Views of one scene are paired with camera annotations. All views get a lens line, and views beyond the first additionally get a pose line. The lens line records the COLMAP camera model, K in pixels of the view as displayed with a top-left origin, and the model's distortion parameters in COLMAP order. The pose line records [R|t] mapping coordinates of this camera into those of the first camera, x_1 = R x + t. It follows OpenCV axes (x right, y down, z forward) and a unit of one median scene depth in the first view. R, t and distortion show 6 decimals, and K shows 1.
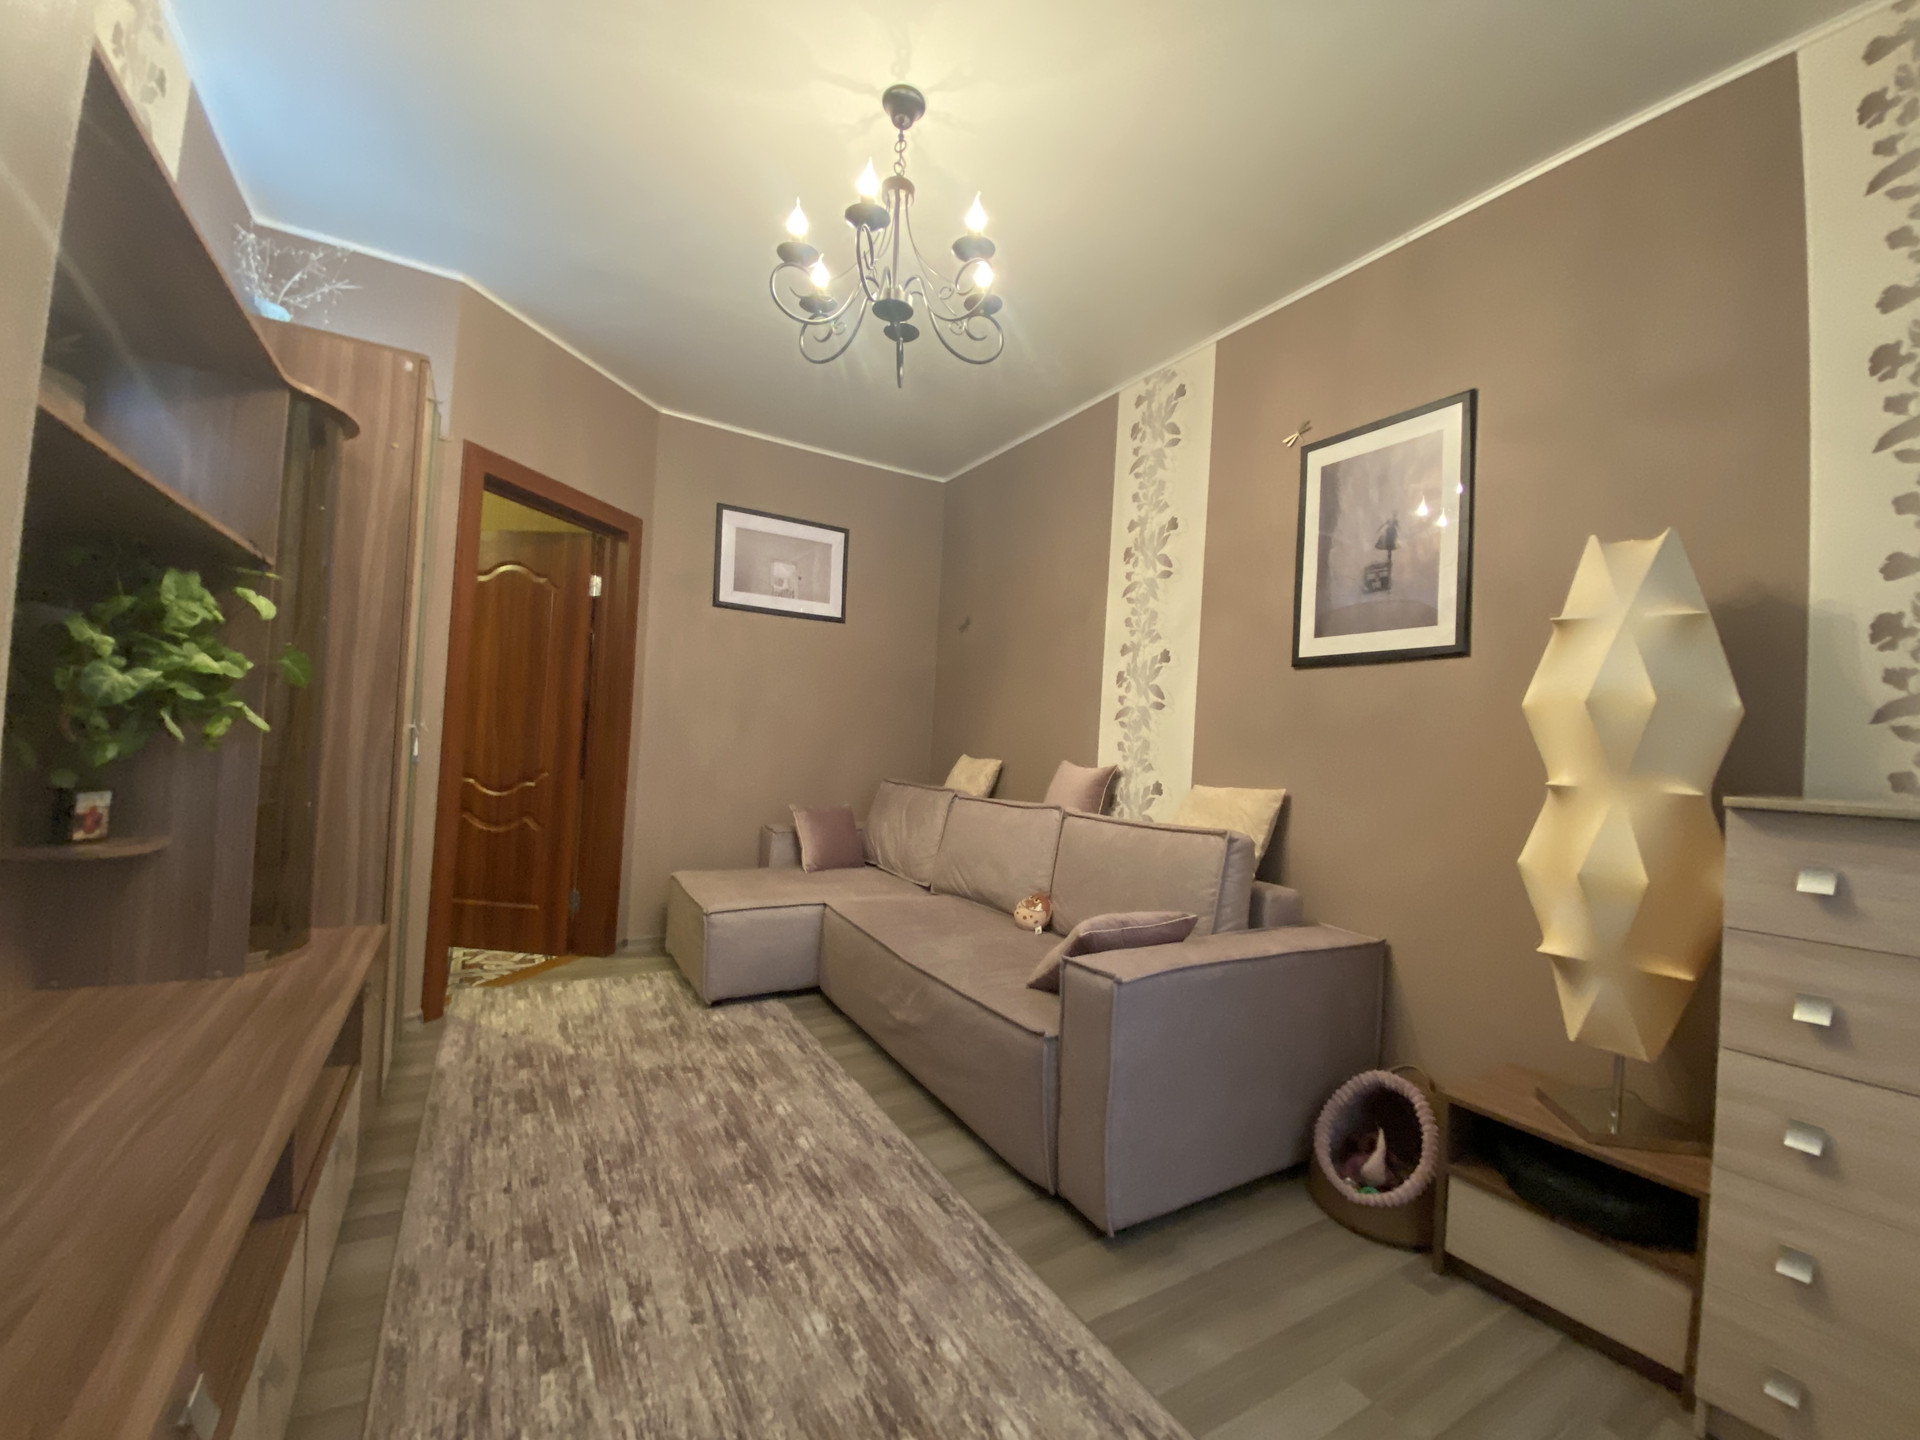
lens RADIAL K [[788.1, 0, 946.3], [0, 788.1, 719.5], [0, 0, 1]] dist [0.018487, -0.002954]
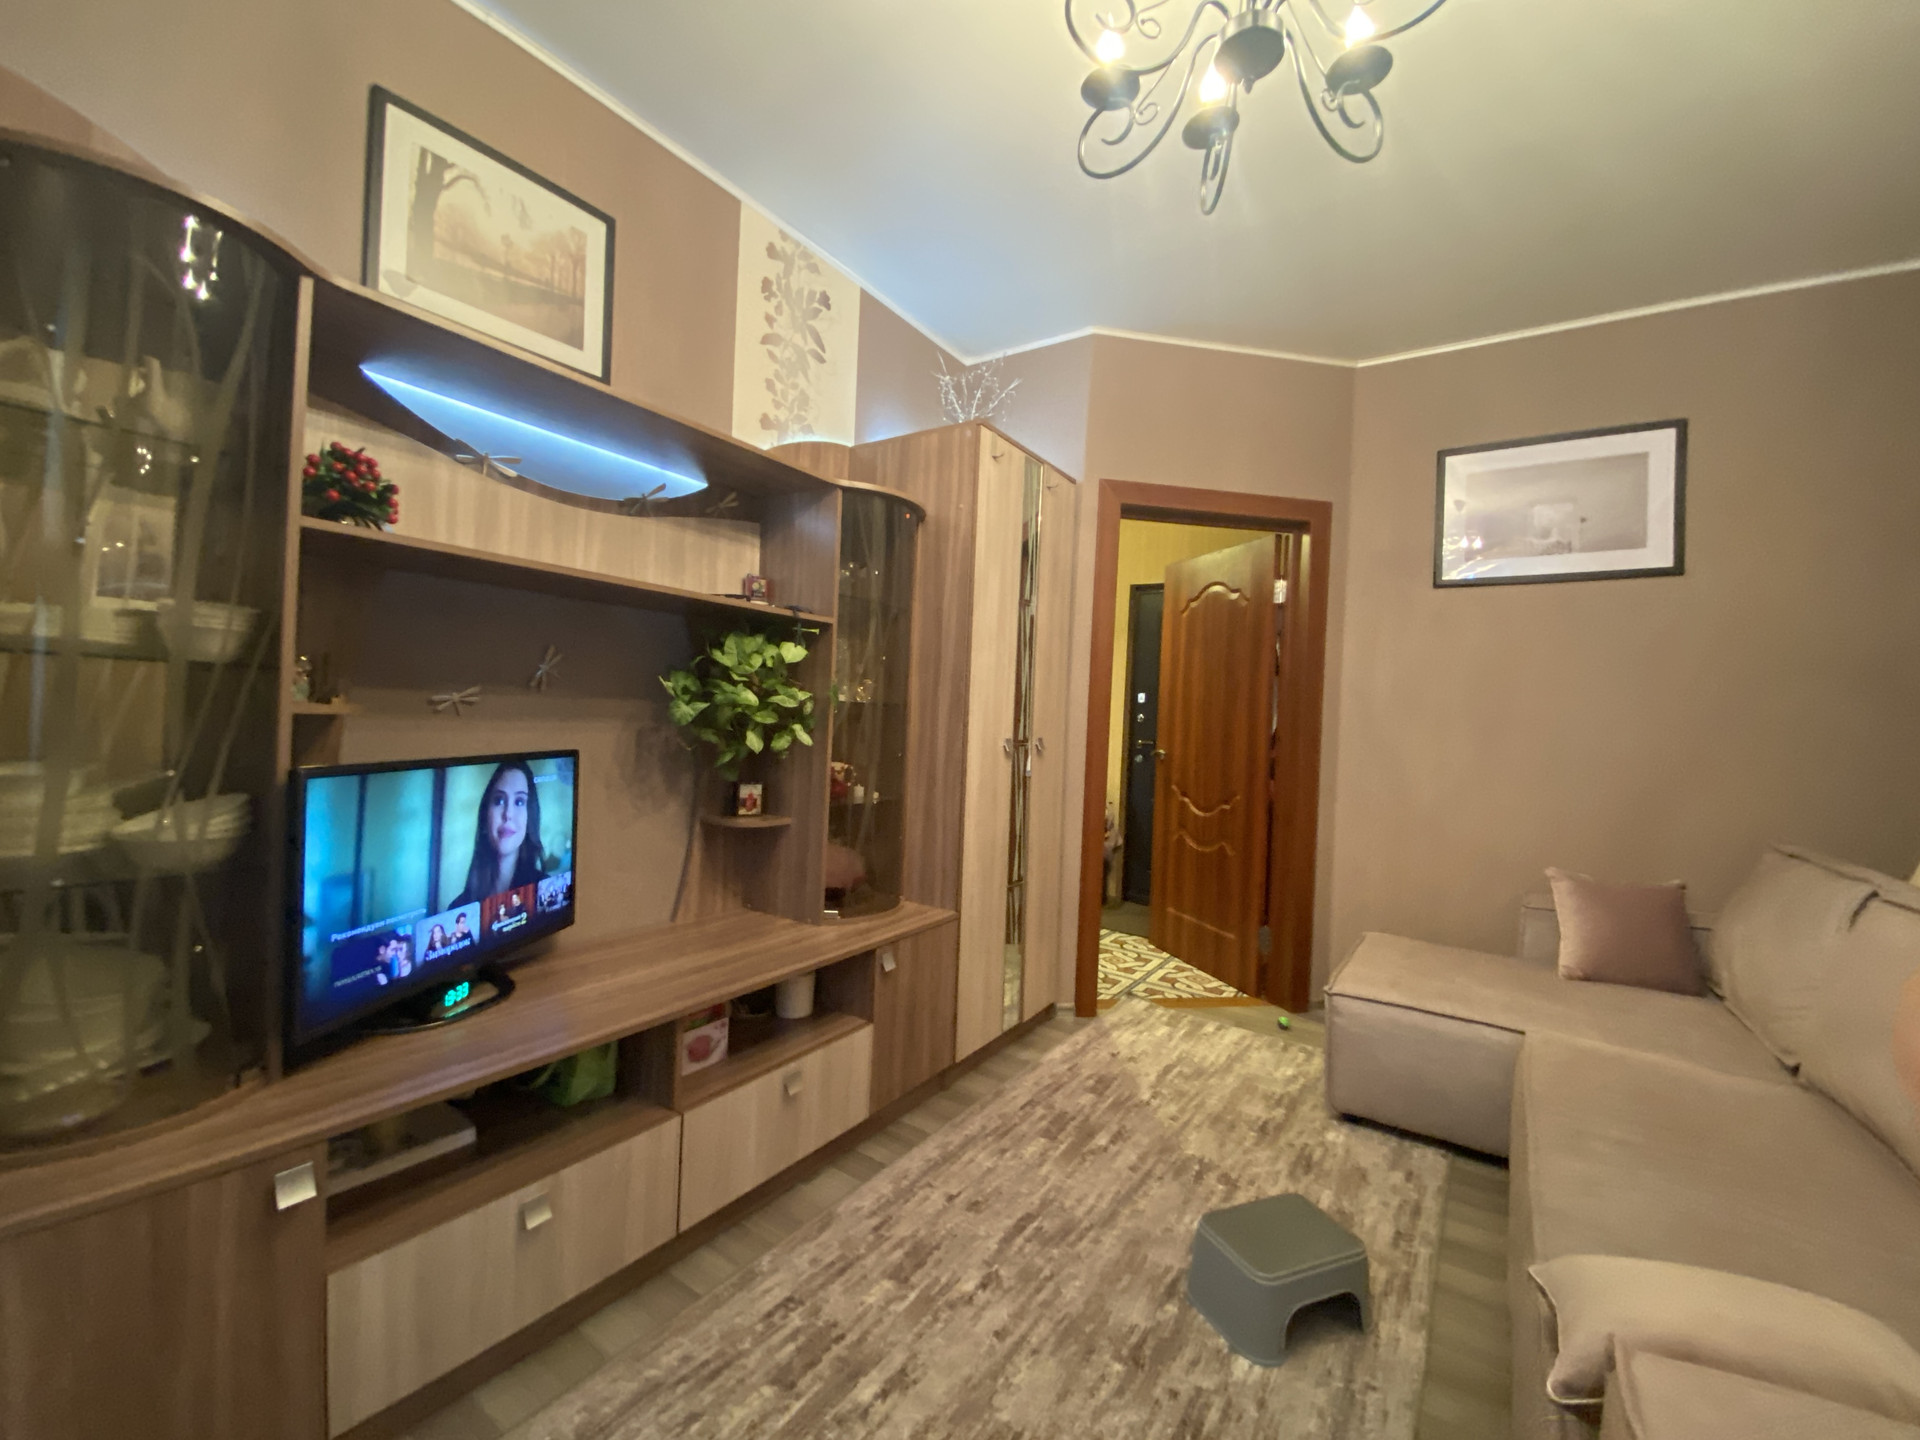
lens RADIAL K [[788.1, 0, 957.6], [0, 788.1, 713.4], [0, 0, 1]] dist [0.018487, -0.002954]
pose [[0.441508, -0.036727, -0.896506, 0.263113], [0.001832, 0.999197, -0.040032, 0.008482], [0.897256, 0.016032, 0.441220, 0.376312]]
